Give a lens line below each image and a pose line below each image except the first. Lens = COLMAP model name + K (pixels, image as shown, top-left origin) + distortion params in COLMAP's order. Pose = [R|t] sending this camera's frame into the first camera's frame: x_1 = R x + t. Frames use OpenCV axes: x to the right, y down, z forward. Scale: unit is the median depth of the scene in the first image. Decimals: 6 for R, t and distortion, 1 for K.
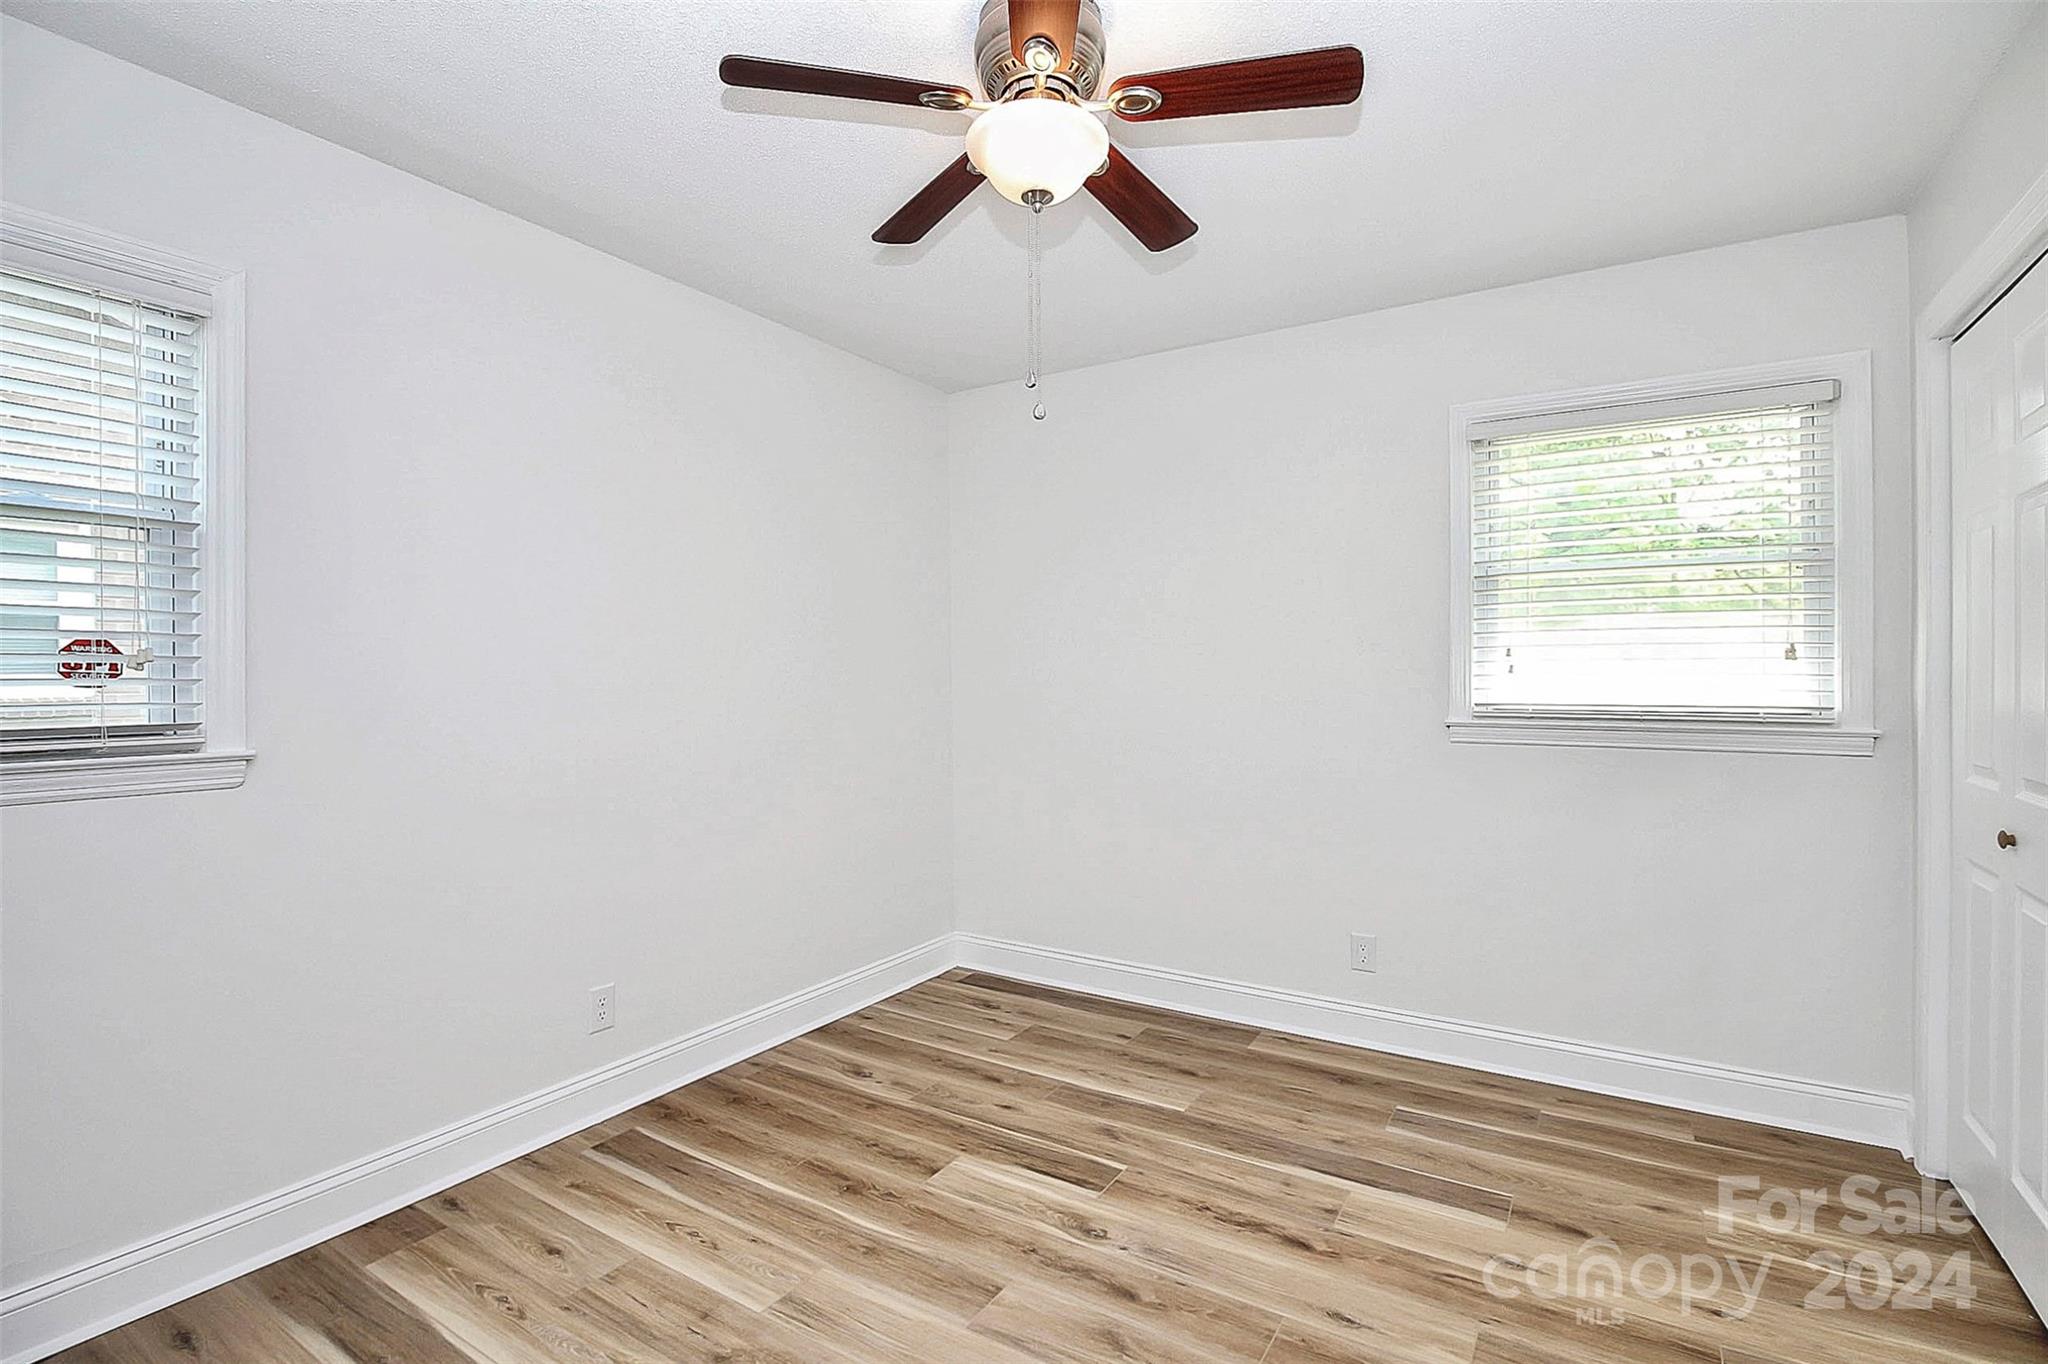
lens RADIAL K [[964.8, 0, 1017.0], [0, 964.8, 676.0], [0, 0, 1]] dist [-0.000792, -0.007285]
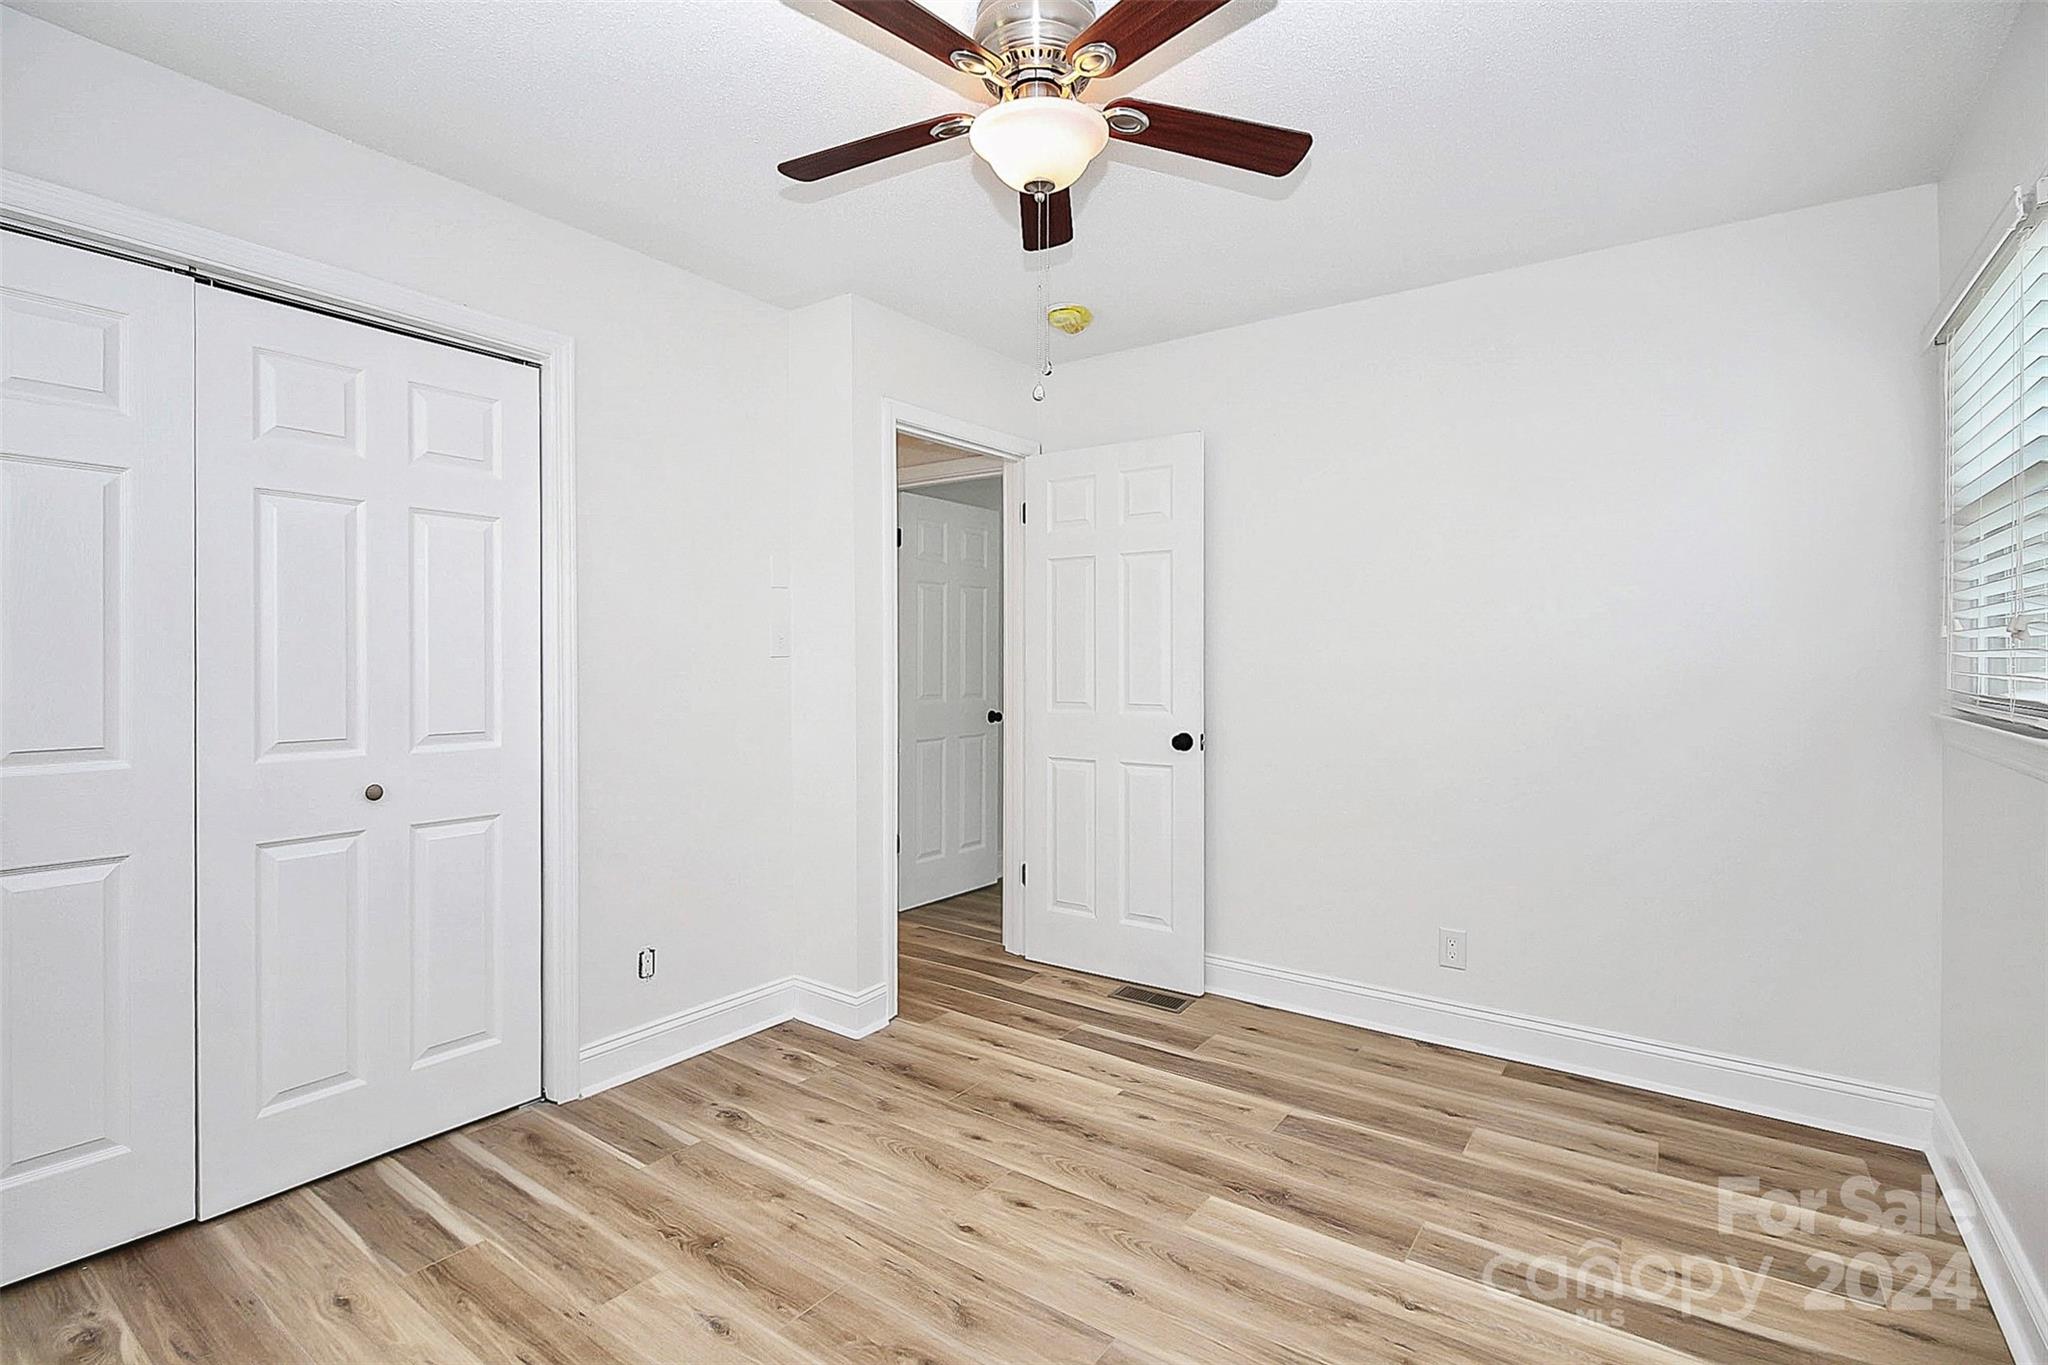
lens RADIAL K [[964.8, 0, 1019.5], [0, 964.8, 666.8], [0, 0, 1]] dist [-0.000792, -0.007285]
pose [[-0.996643, -0.008463, 0.081437, -0.020262], [-0.007664, 0.999920, 0.010111, 0.002817], [-0.081516, 0.009453, -0.996627, 1.289433]]
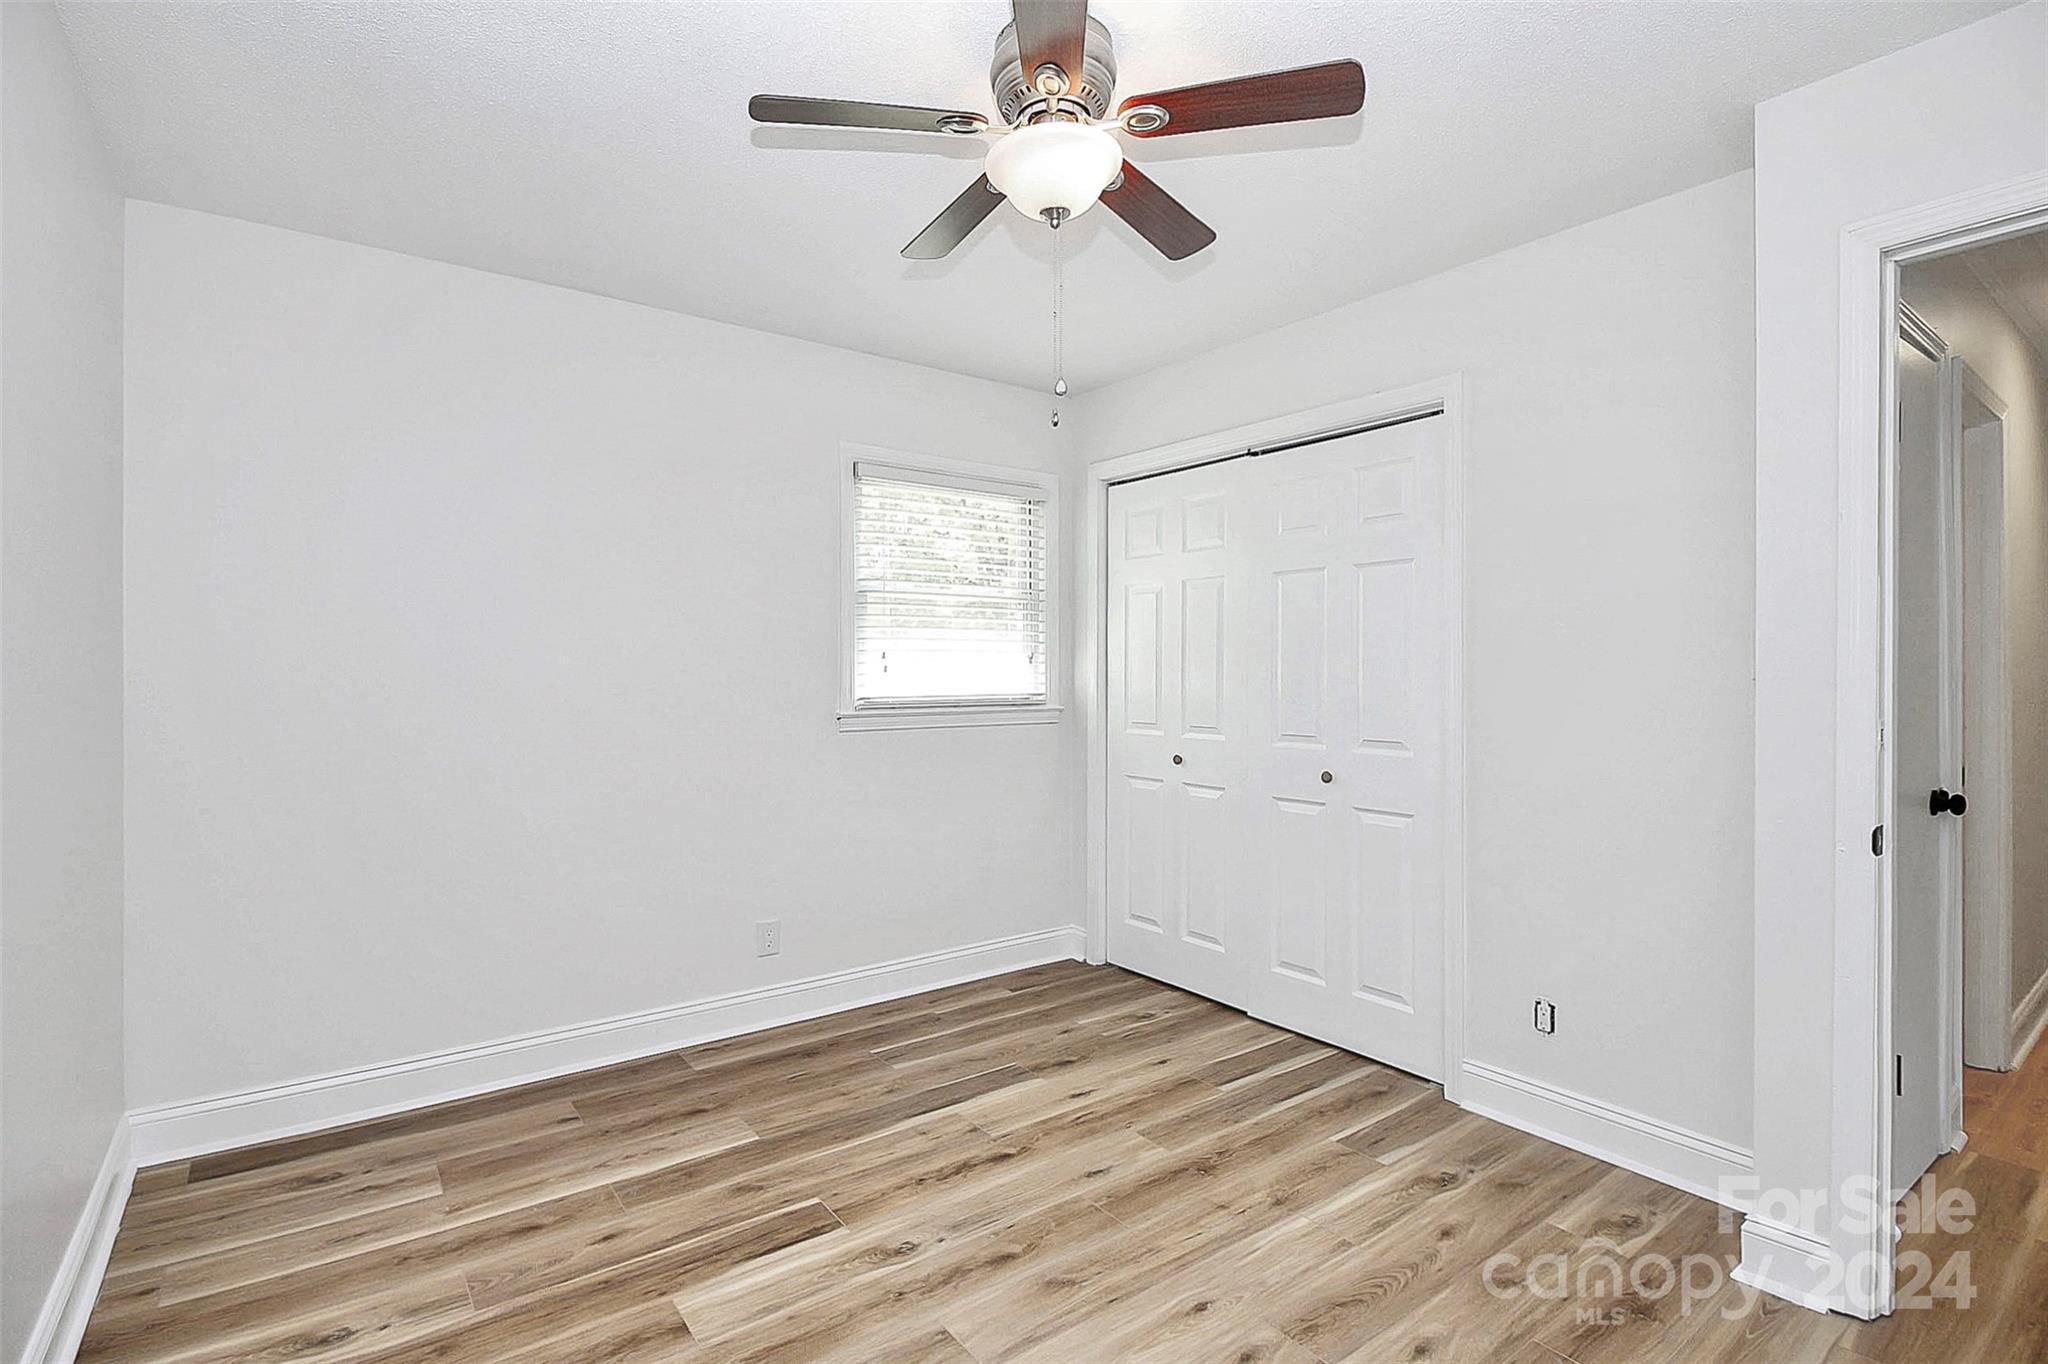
lens RADIAL K [[964.8, 0, 1021.7], [0, 964.8, 668.4], [0, 0, 1]] dist [-0.000792, -0.007285]
pose [[0.374971, 0.001276, 0.927036, -0.603987], [0.006061, 0.999974, -0.003828, -0.002761], [-0.927017, 0.007054, 0.374954, 0.405450]]
